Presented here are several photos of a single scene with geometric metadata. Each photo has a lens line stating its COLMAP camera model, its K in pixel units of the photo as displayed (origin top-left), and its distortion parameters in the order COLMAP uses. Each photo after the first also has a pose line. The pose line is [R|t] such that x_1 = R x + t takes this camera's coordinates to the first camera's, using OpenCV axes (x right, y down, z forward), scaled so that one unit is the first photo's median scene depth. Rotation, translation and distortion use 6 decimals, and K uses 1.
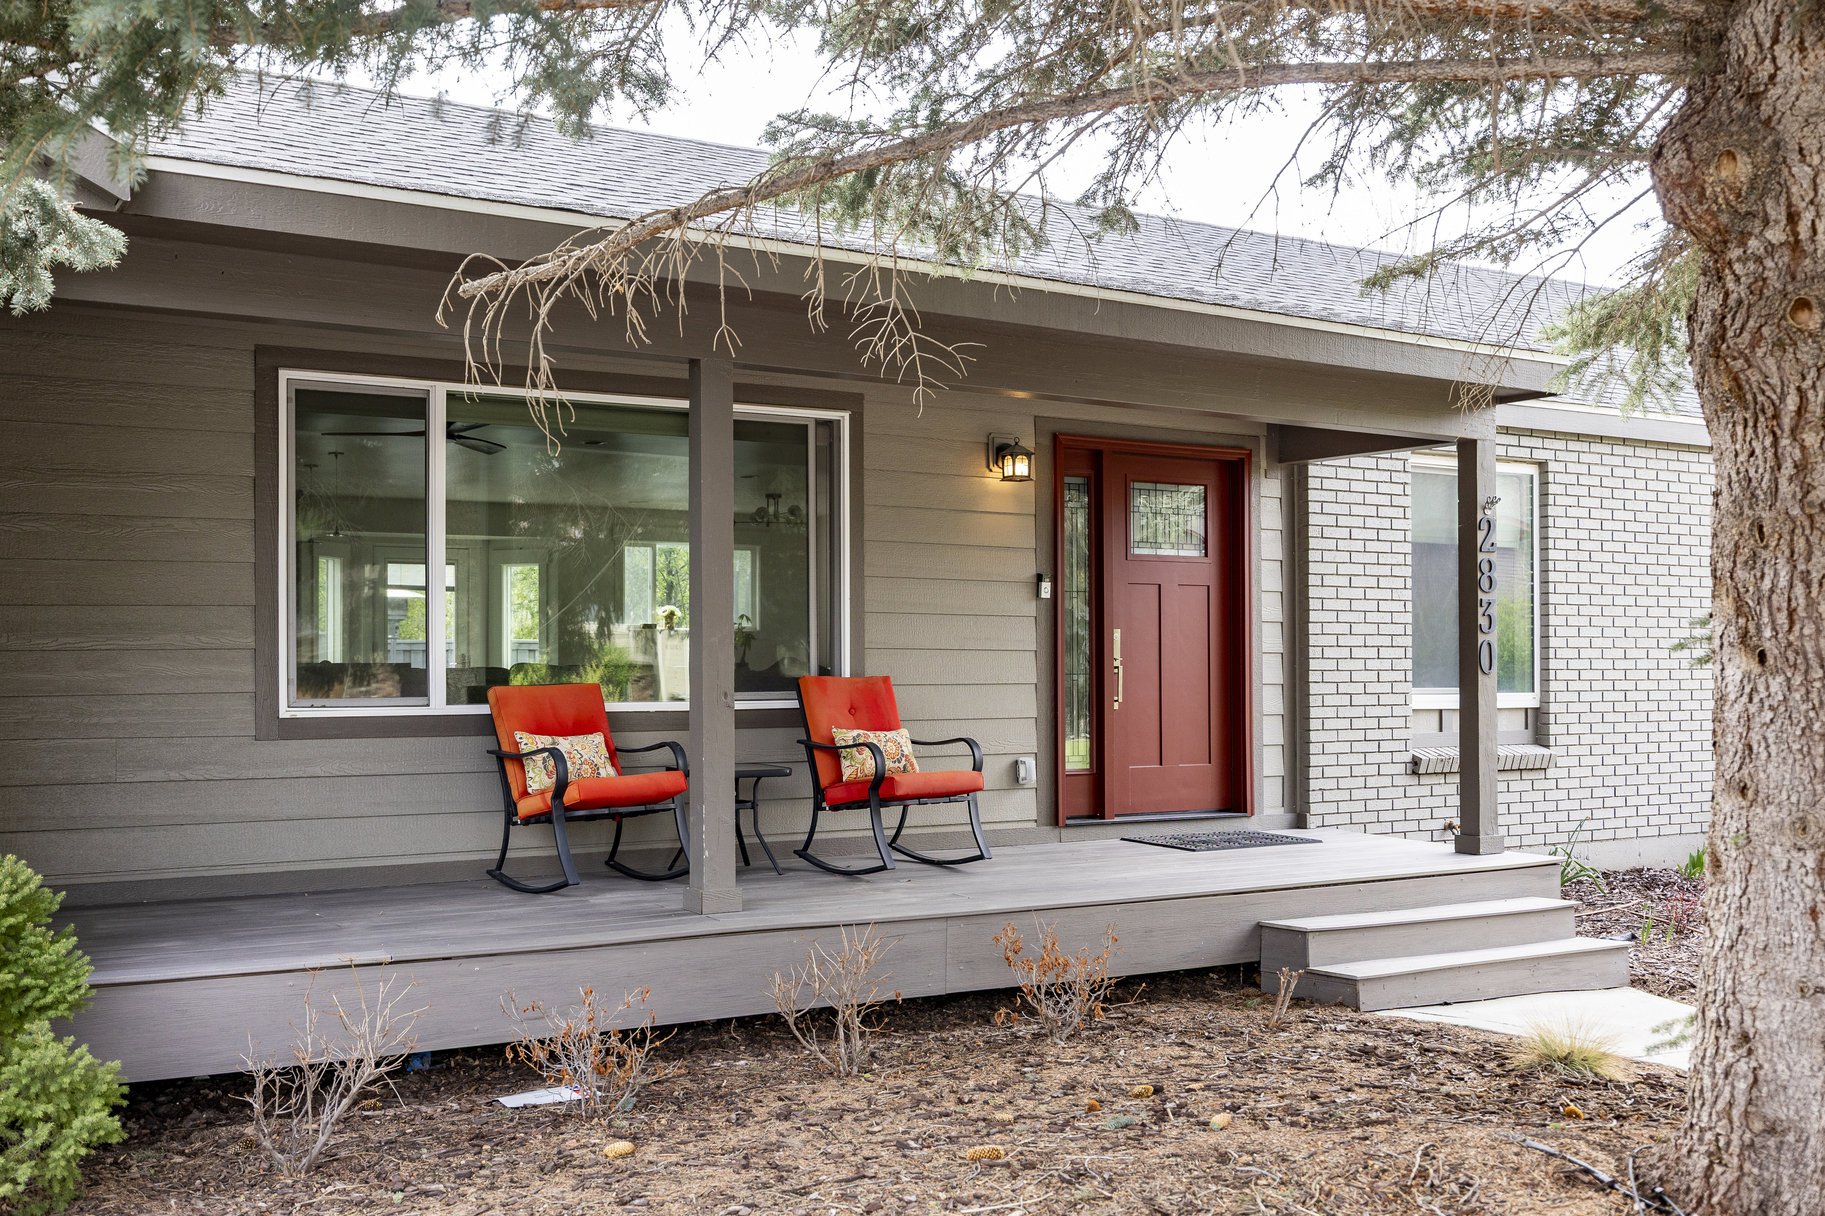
lens RADIAL K [[1816.0, 0, 904.8], [0, 1816.0, 652.2], [0, 0, 1]] dist [0.026246, 0.000000]
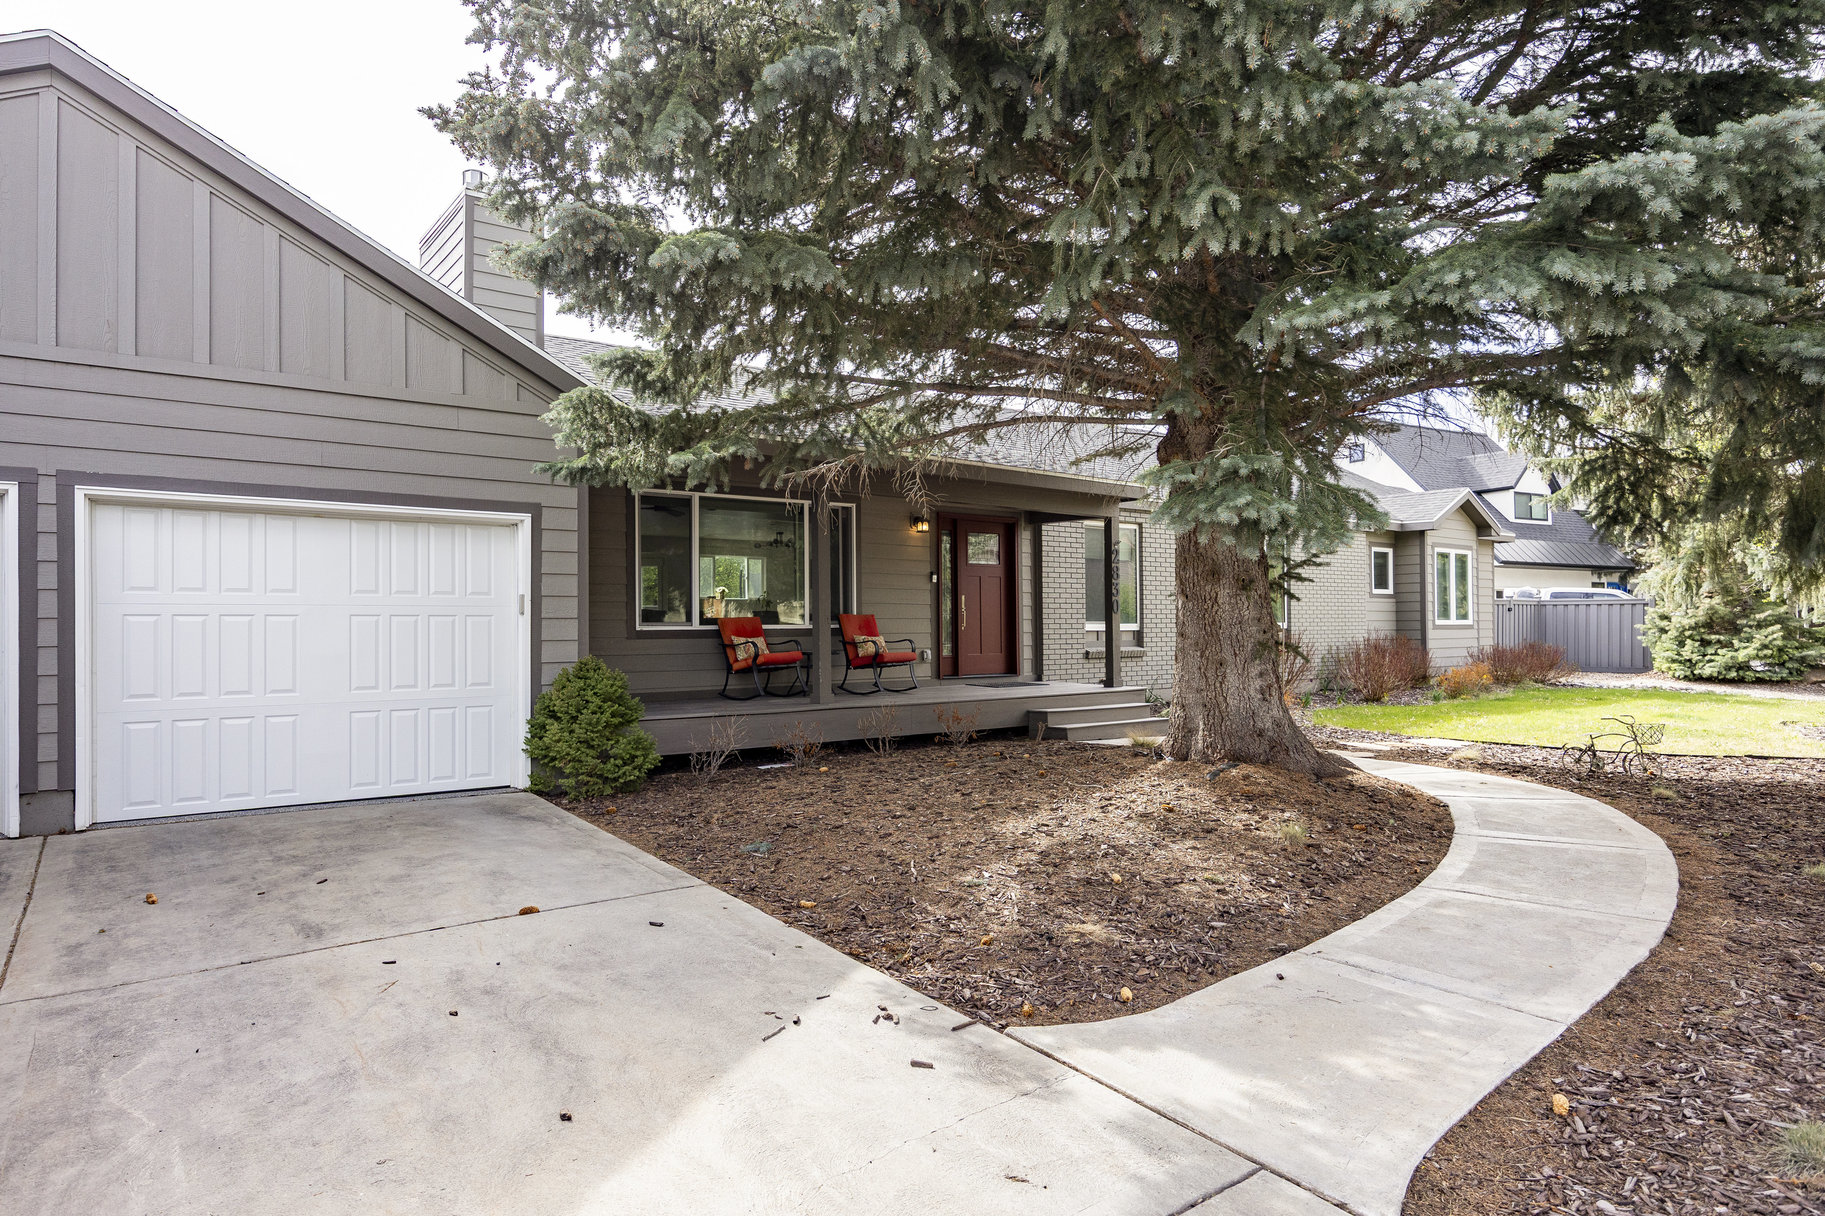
lens RADIAL K [[1060.9, 0, 913.6], [0, 1060.9, 606.0], [0, 0, 1]] dist [-0.001479, -0.000021]
pose [[0.993376, -0.002069, 0.114891, -0.108655], [0.003260, 0.999943, -0.010177, 0.015253], [-0.114864, 0.010484, 0.993326, -0.366116]]
